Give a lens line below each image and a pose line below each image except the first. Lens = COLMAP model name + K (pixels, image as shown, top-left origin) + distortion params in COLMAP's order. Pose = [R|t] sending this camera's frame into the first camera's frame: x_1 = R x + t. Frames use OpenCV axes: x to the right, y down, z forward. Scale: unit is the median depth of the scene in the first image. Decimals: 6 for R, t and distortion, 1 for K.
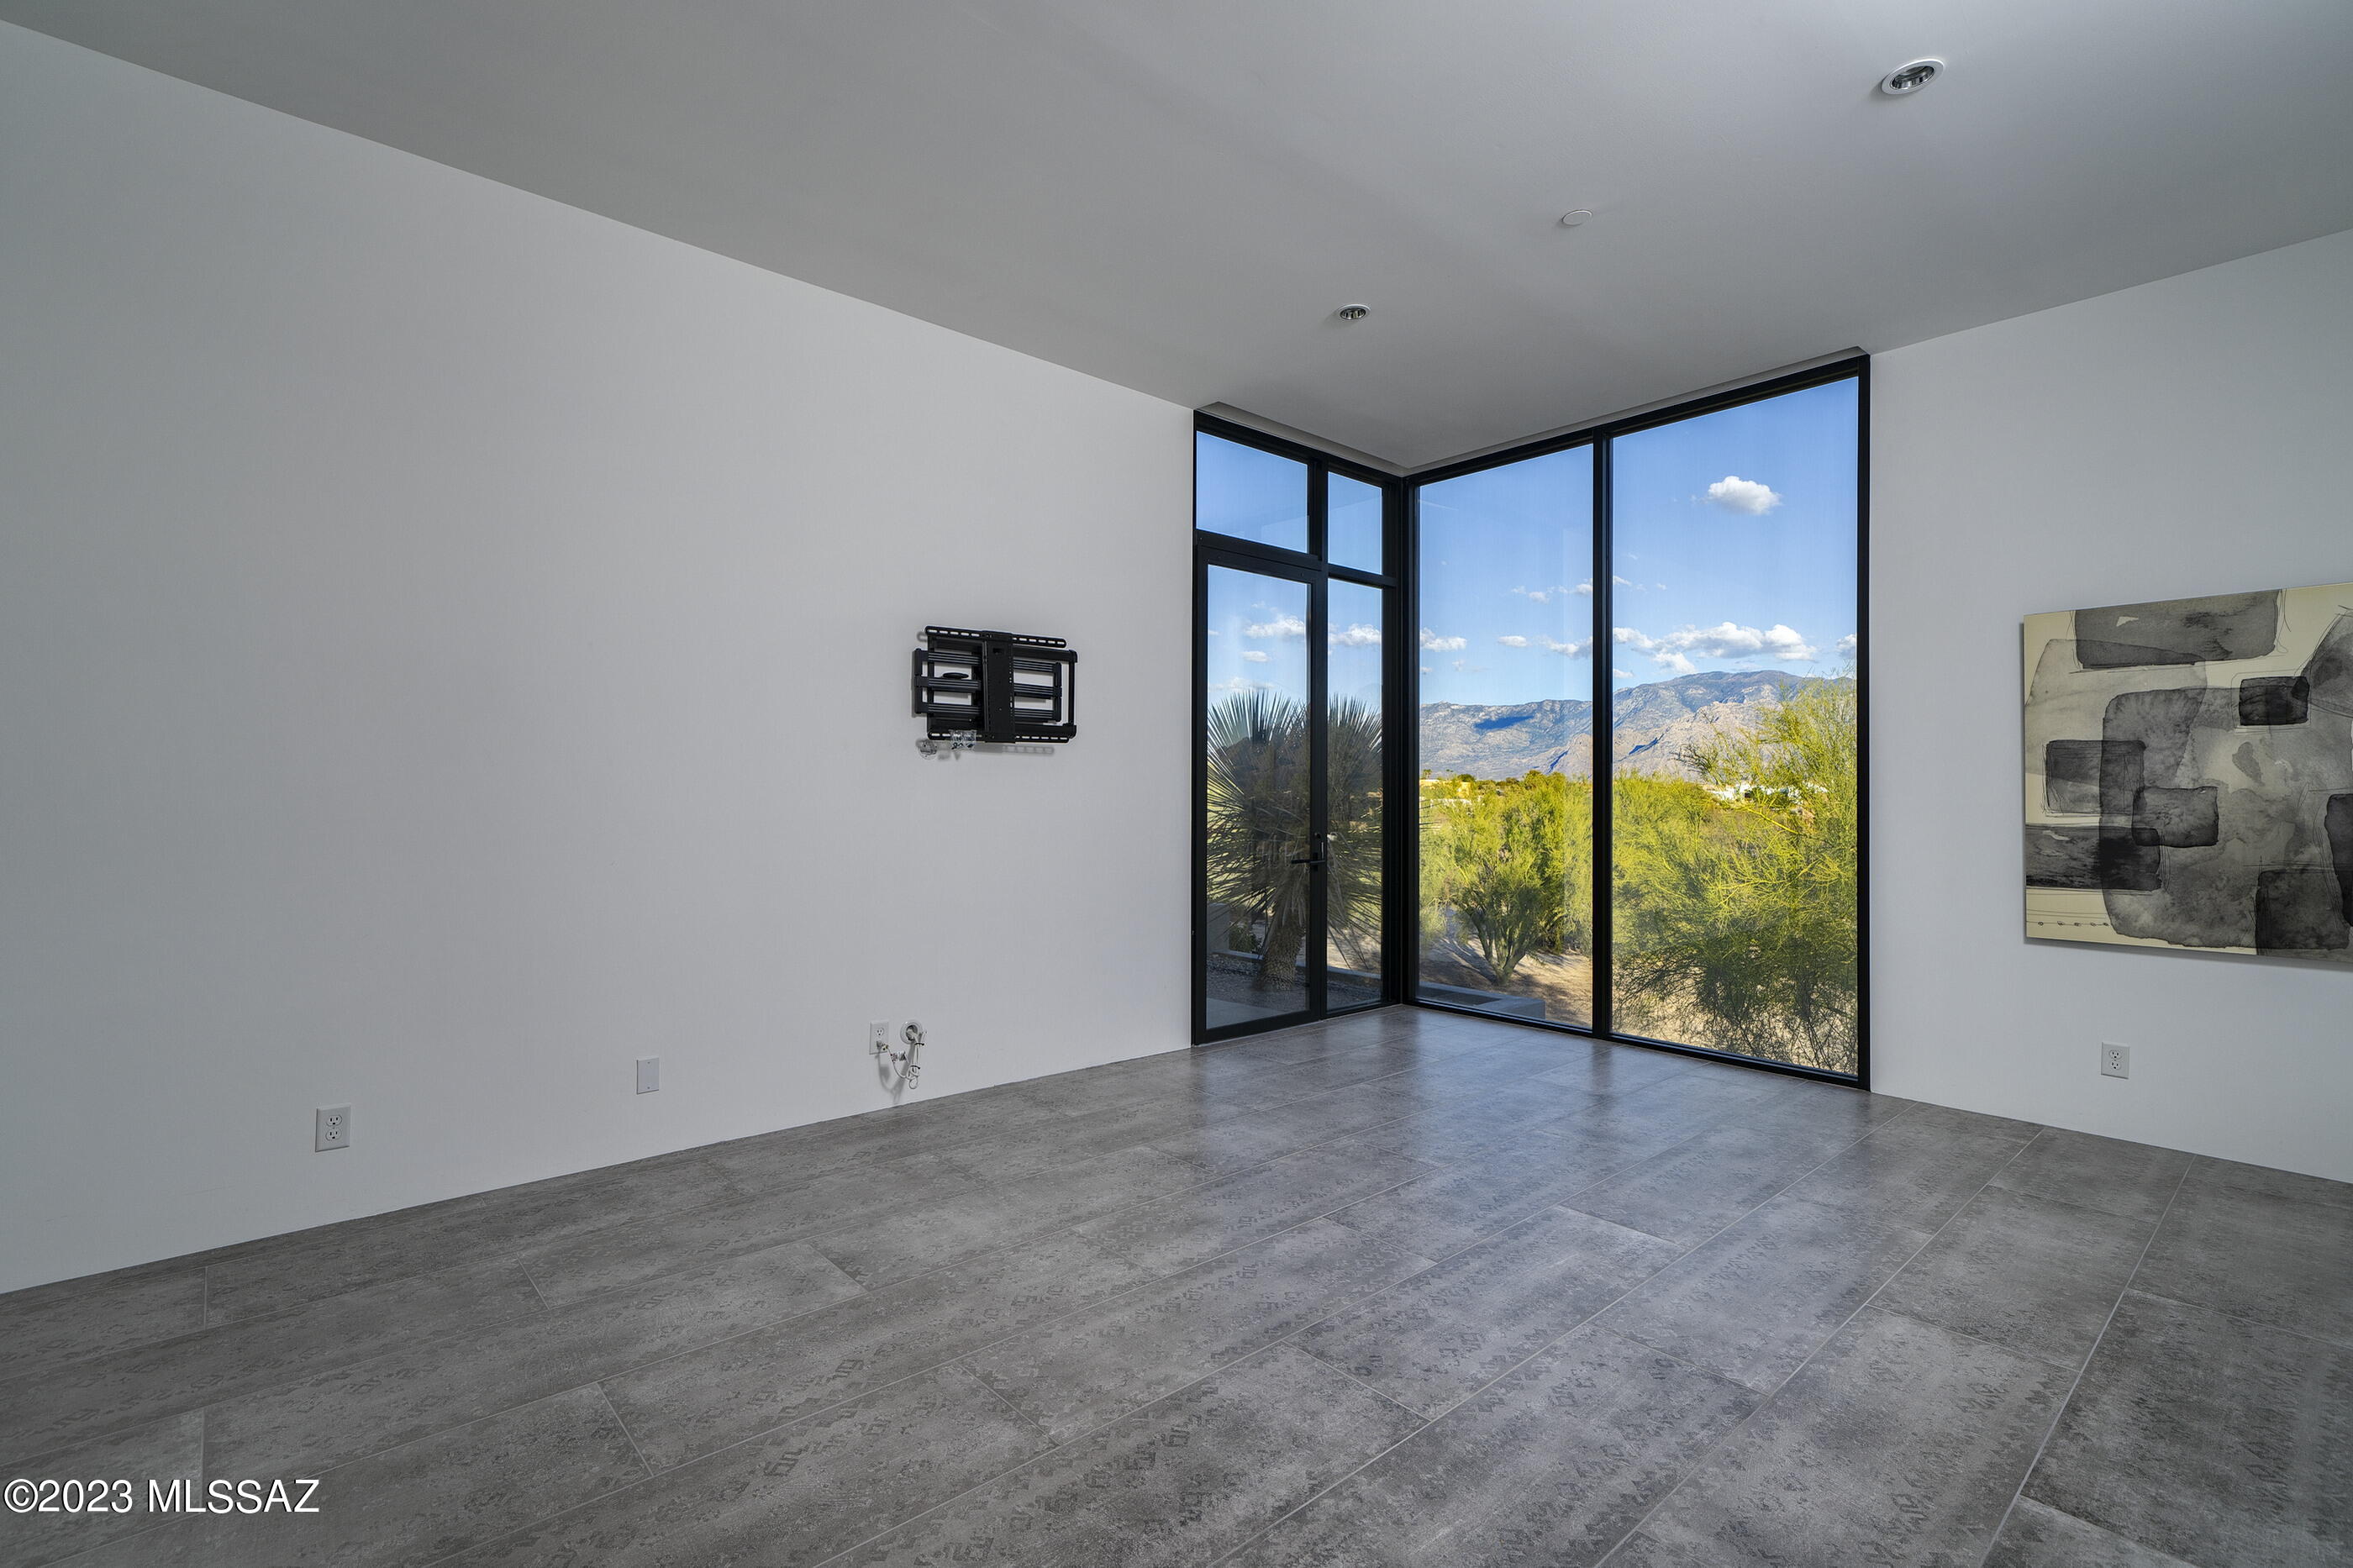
lens RADIAL K [[1103.3, 0, 1154.9], [0, 1103.3, 780.3], [0, 0, 1]] dist [0.000670, 0.002413]
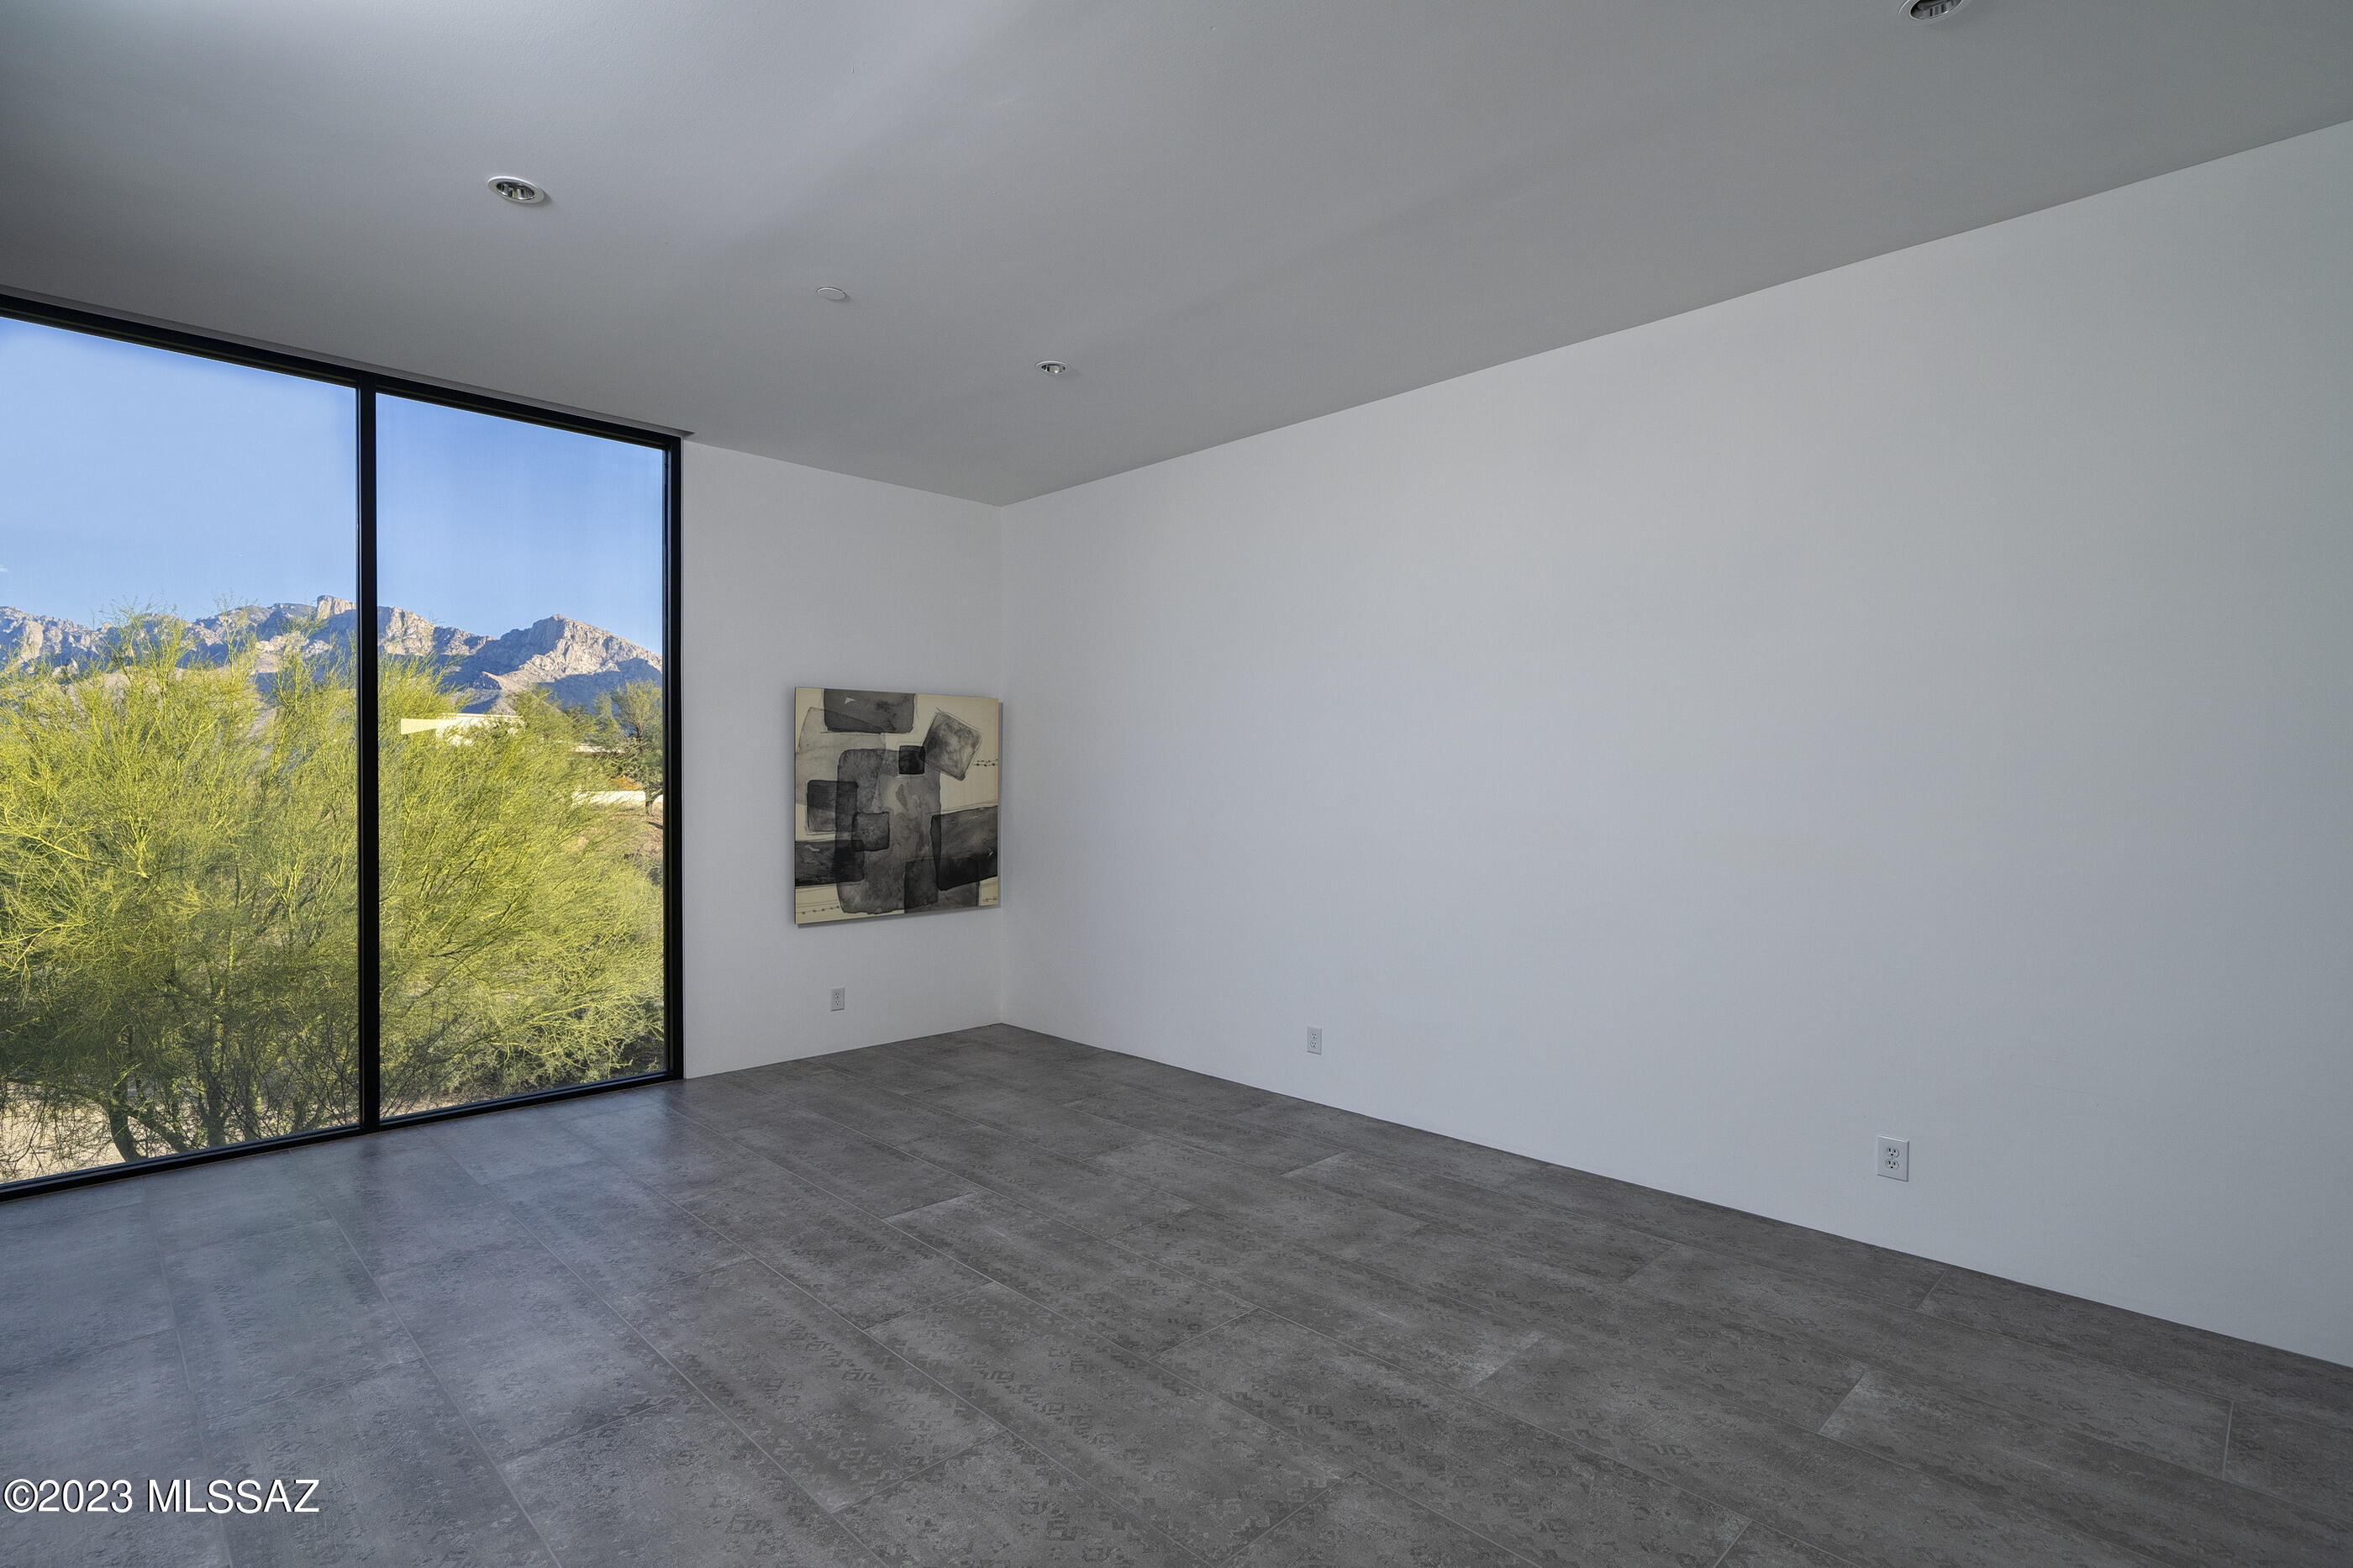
lens RADIAL K [[1103.3, 0, 1153.7], [0, 1103.3, 786.7], [0, 0, 1]] dist [0.000670, 0.002413]
pose [[-0.056881, -0.009931, 0.998332, -0.677093], [-0.011679, 0.999889, 0.009281, -0.051644], [-0.998313, -0.011132, -0.056990, 0.736063]]
